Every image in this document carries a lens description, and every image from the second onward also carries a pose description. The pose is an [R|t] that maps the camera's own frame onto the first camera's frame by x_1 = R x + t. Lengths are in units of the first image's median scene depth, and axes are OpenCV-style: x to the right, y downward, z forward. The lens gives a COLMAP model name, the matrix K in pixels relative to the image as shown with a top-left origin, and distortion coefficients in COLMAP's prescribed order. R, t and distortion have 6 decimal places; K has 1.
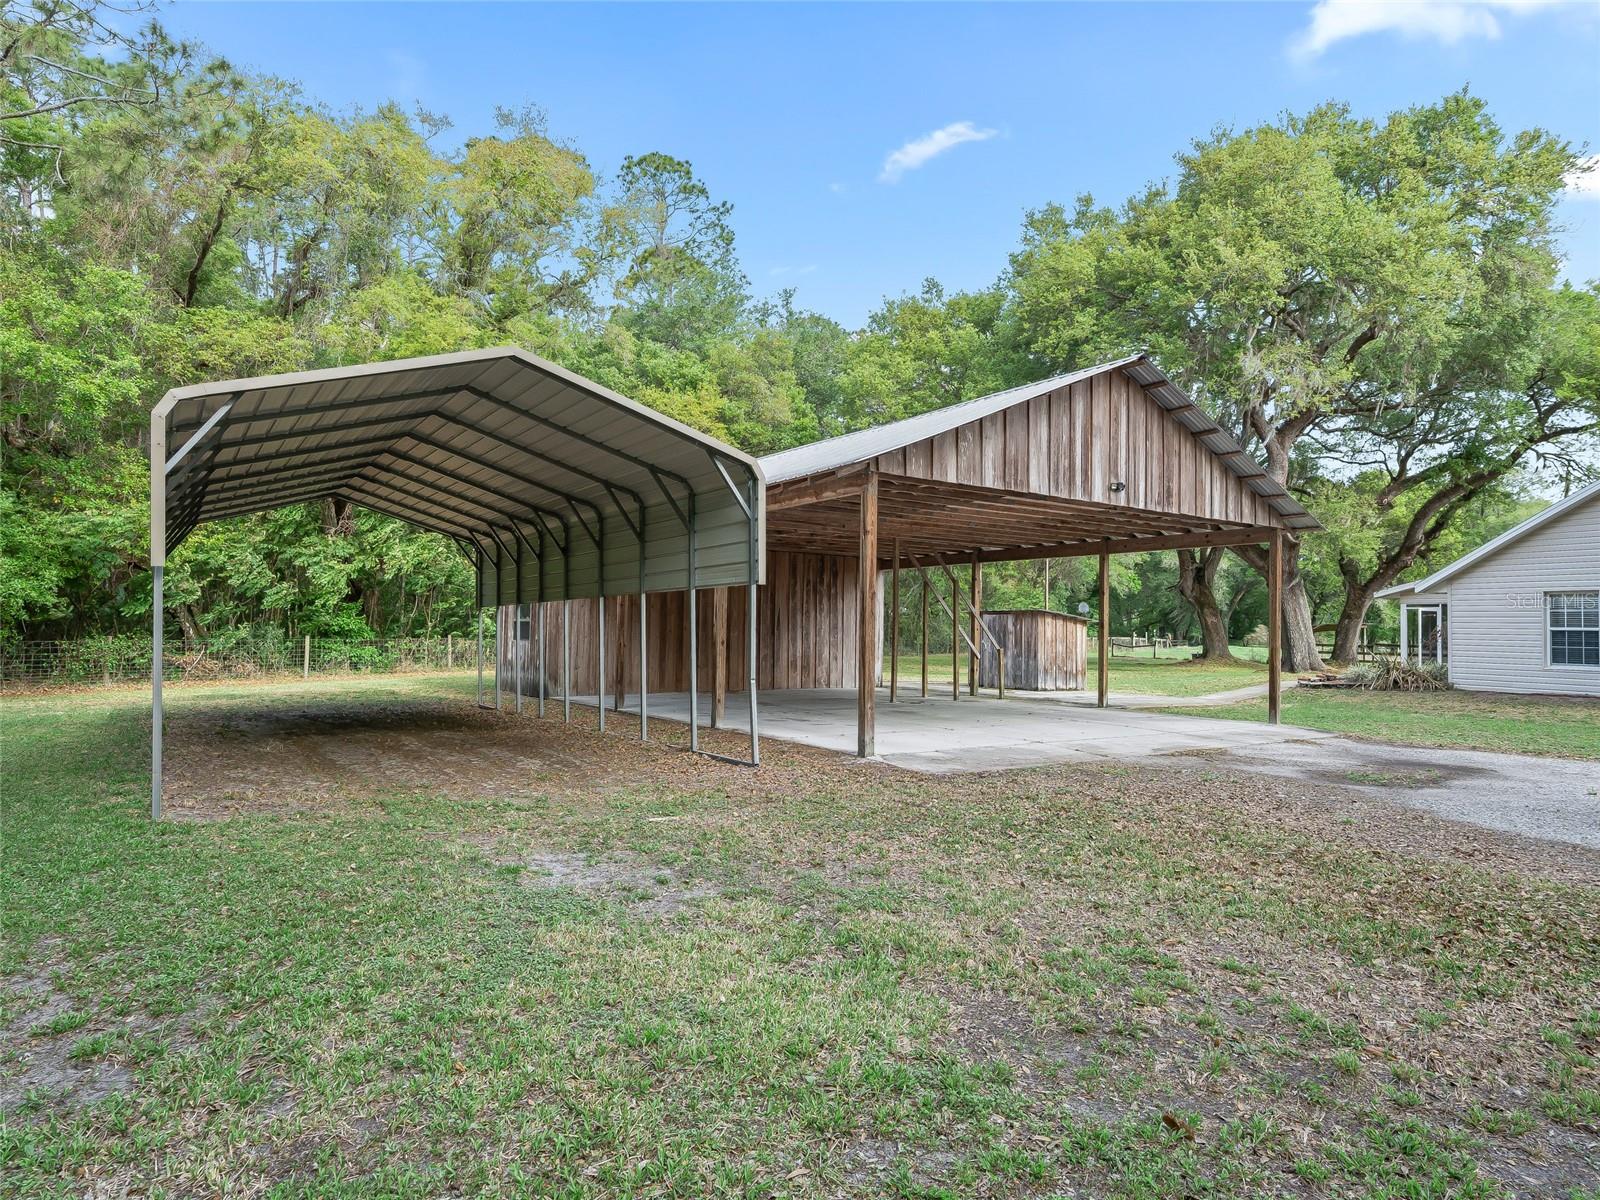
lens RADIAL K [[924.9, 0, 799.6], [0, 924.9, 606.1], [0, 0, 1]] dist [-0.000892, -0.000490]
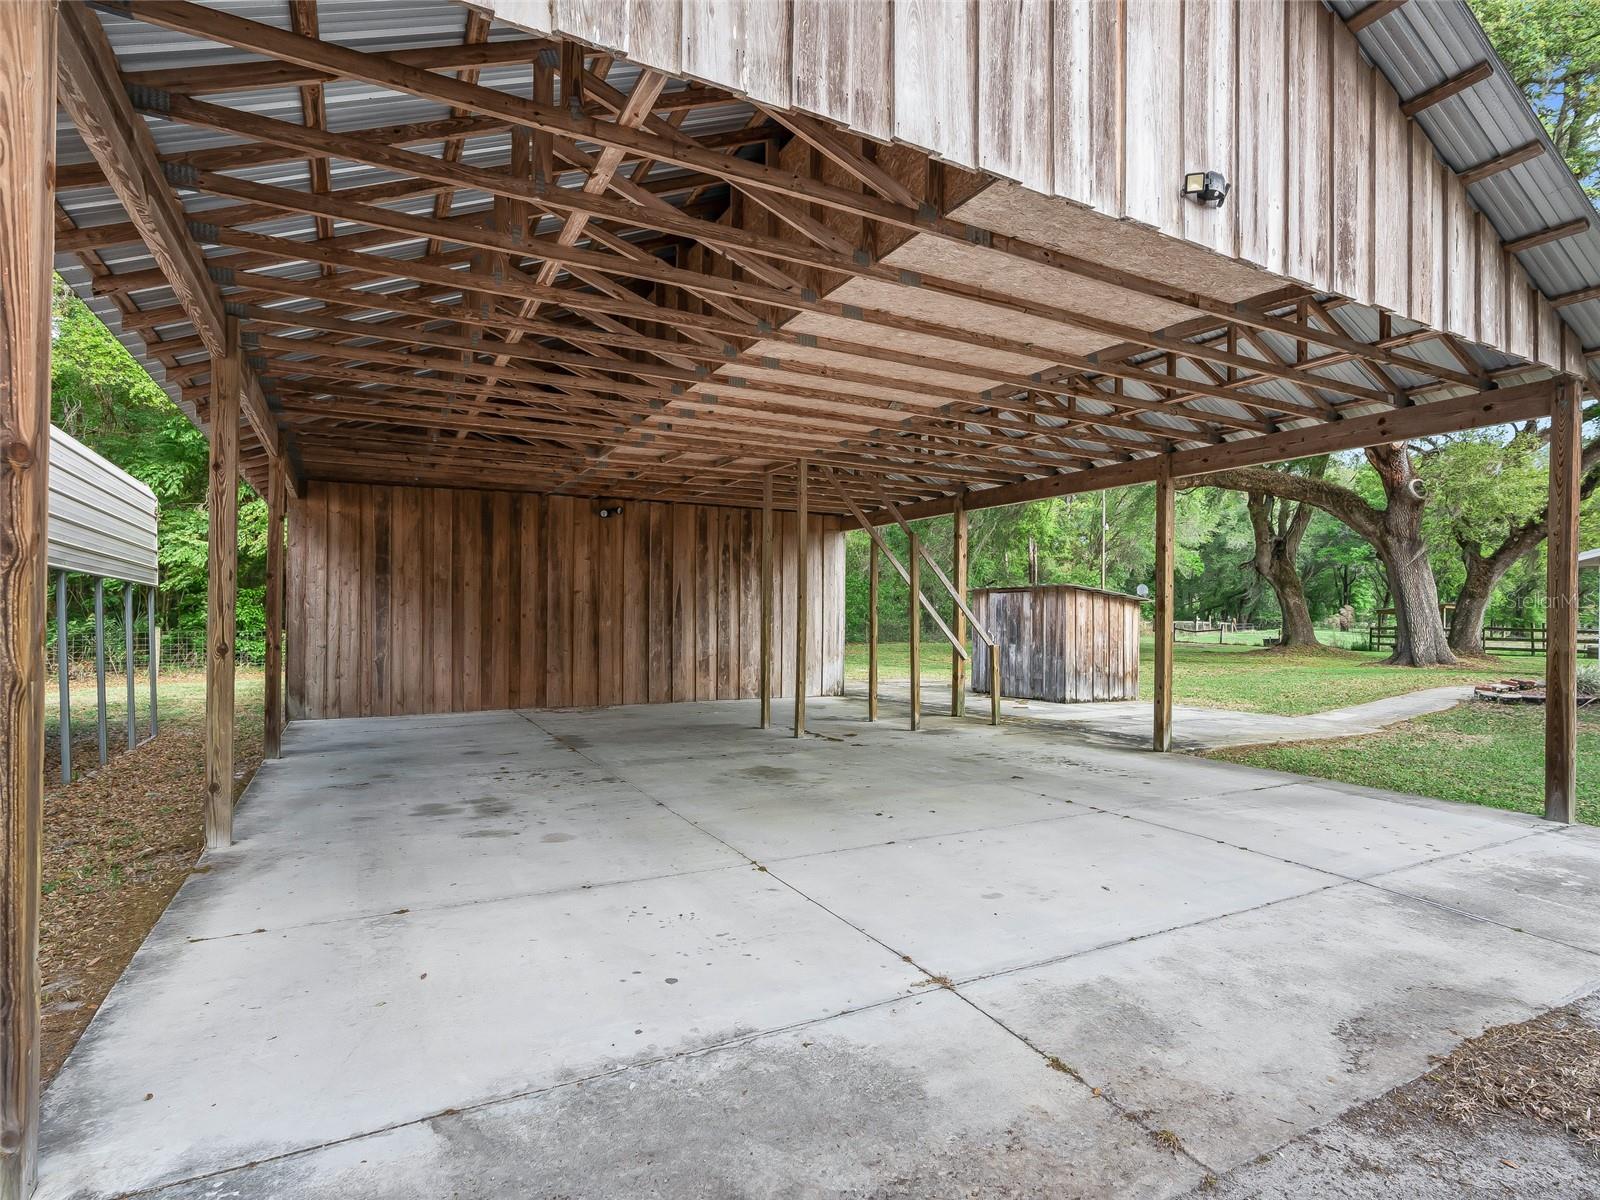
lens RADIAL K [[828.2, 0, 800.0], [0, 828.2, 612.0], [0, 0, 1]] dist [-0.020292, 0.013597]
pose [[0.995150, -0.006202, -0.098174, 0.119549], [0.008312, 0.999743, 0.021097, 0.009249], [0.098018, -0.021811, 0.994946, 0.362987]]
